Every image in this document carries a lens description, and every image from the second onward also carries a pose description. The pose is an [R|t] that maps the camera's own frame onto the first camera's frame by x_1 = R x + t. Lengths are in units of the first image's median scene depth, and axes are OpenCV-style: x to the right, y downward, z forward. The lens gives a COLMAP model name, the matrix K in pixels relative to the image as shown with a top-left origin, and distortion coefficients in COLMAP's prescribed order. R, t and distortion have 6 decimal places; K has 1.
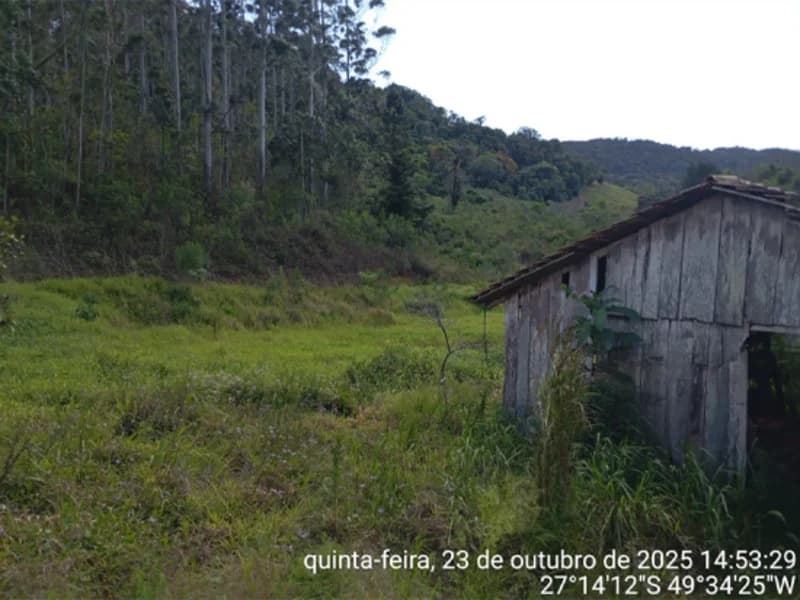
lens RADIAL K [[647.3, 0, 399.1], [0, 647.3, 306.5], [0, 0, 1]] dist [0.025333, -0.043826]
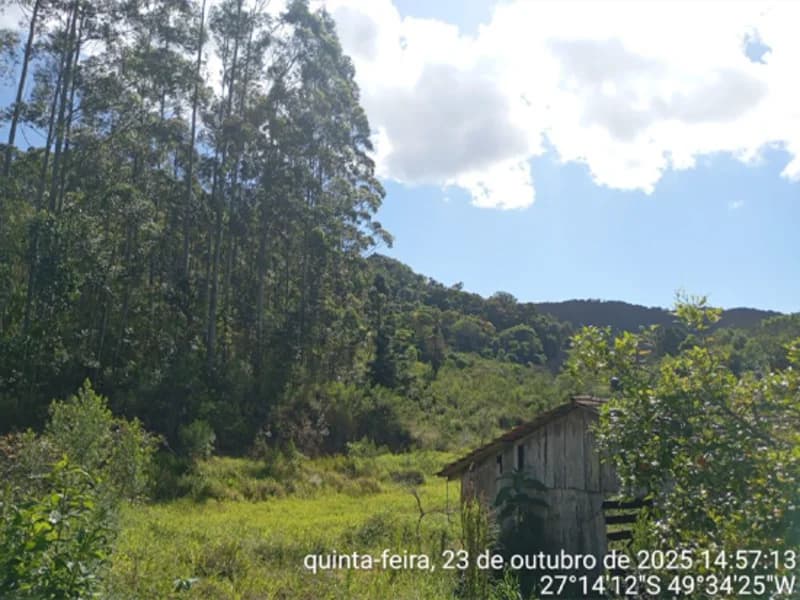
lens RADIAL K [[647.3, 0, 387.2], [0, 647.3, 288.5], [0, 0, 1]] dist [0.025333, -0.043826]
pose [[0.999769, -0.019470, 0.009141, 0.000286], [0.021223, 0.962034, -0.272104, -0.006533], [-0.003496, 0.272235, 0.962224, -0.153360]]
